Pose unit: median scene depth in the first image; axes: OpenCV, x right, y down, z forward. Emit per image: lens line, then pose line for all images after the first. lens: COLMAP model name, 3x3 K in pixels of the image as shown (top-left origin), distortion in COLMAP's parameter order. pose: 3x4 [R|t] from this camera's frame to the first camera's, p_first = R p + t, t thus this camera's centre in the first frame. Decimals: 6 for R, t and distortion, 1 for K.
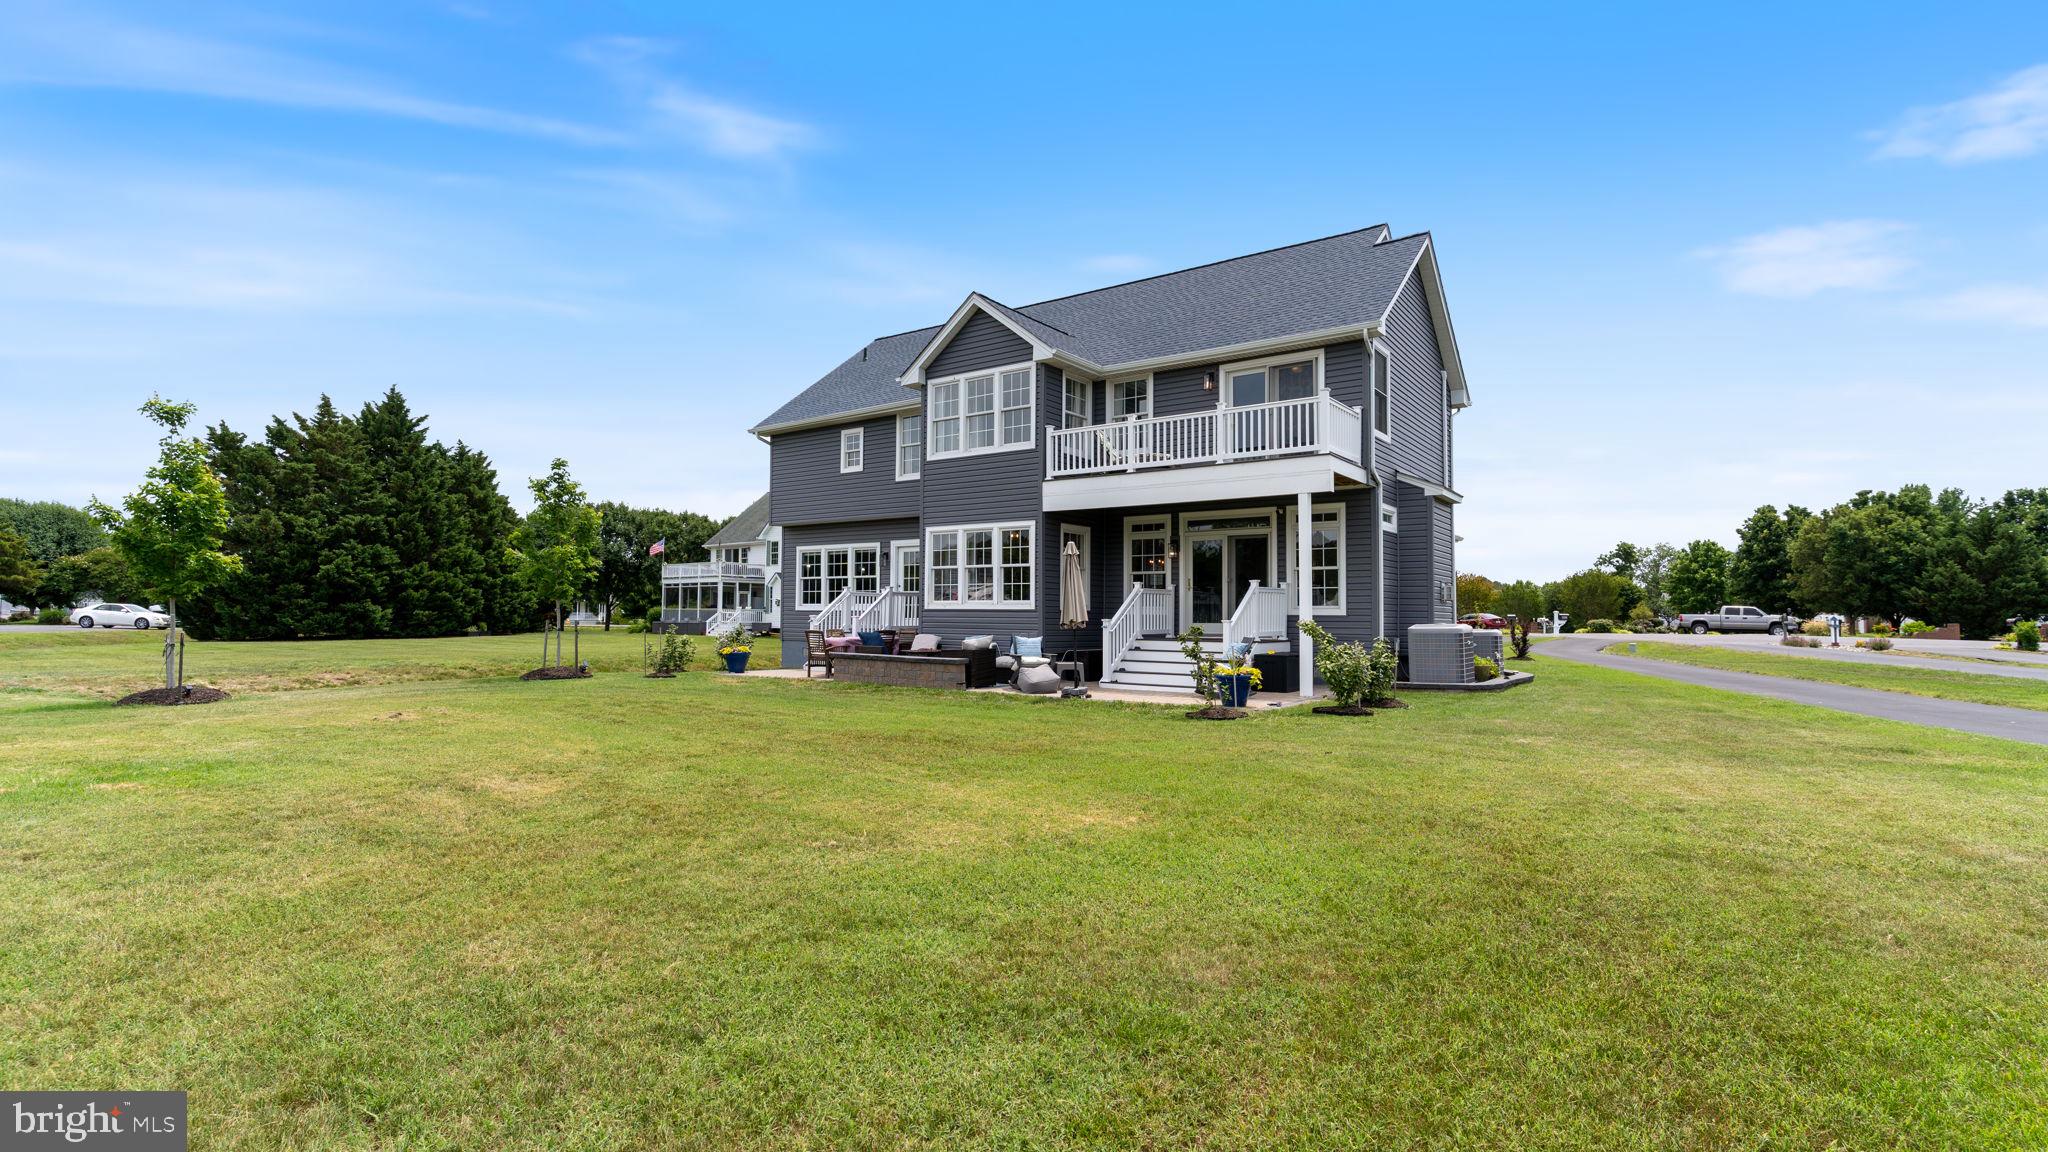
lens RADIAL K [[971.3, 0, 1005.4], [0, 971.3, 572.8], [0, 0, 1]] dist [-0.000415, 0.000600]
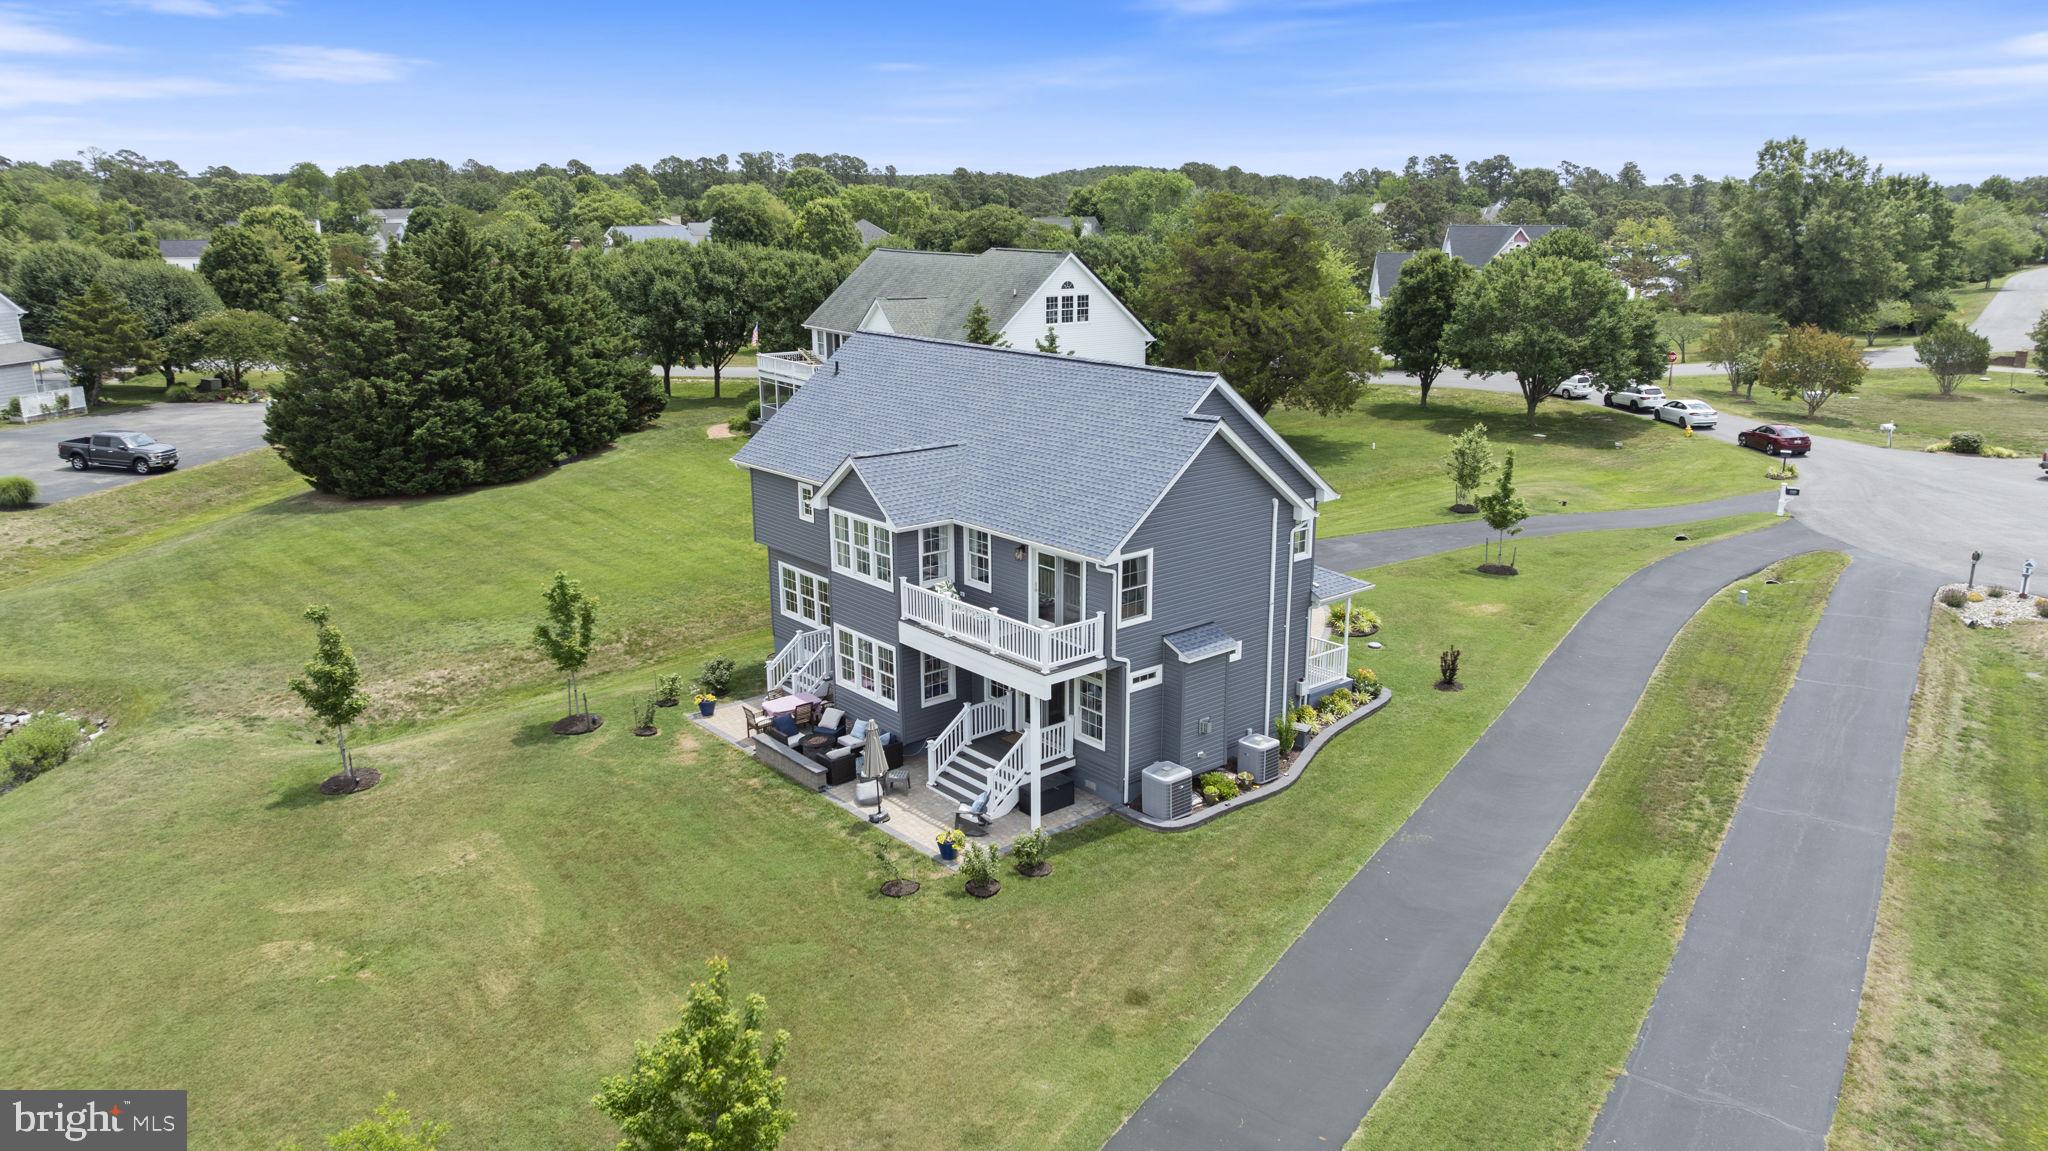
lens RADIAL K [[1424.9, 0, 1031.6], [0, 1424.9, 576.9], [0, 0, 1]] dist [-0.030531, 0.019354]
pose [[0.975947, 0.045718, -0.213161, 0.244533], [0.021290, 0.953103, 0.301896, -0.286287], [0.216967, -0.299173, 0.929205, -0.279697]]
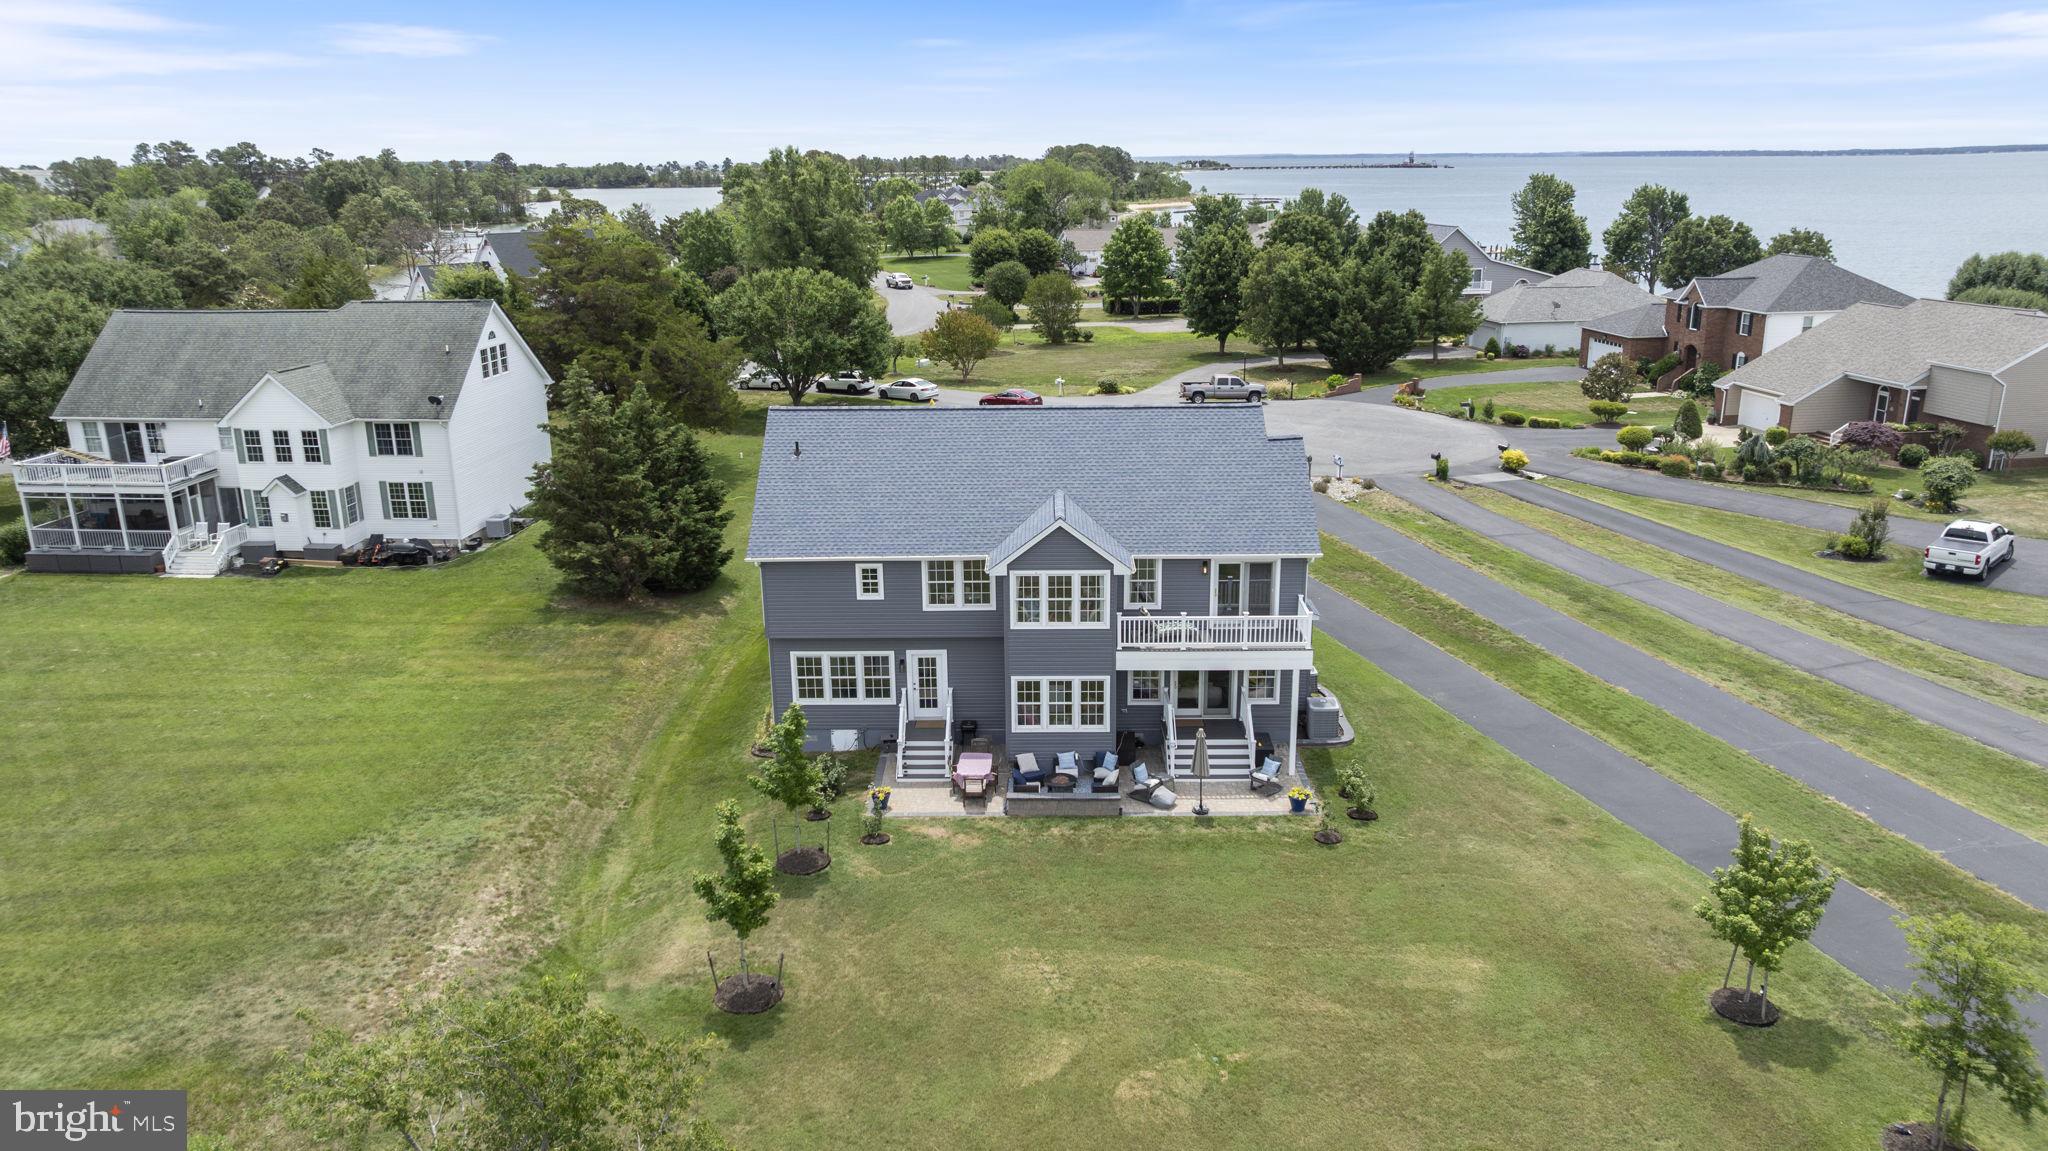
lens RADIAL K [[1424.9, 0, 1036.2], [0, 1424.9, 575.1], [0, 0, 1]] dist [-0.030531, 0.019354]
pose [[0.804732, -0.181860, 0.565096, -0.503130], [-0.009703, 0.947763, 0.318828, -0.355975], [-0.593559, -0.262054, 0.760930, -0.215420]]
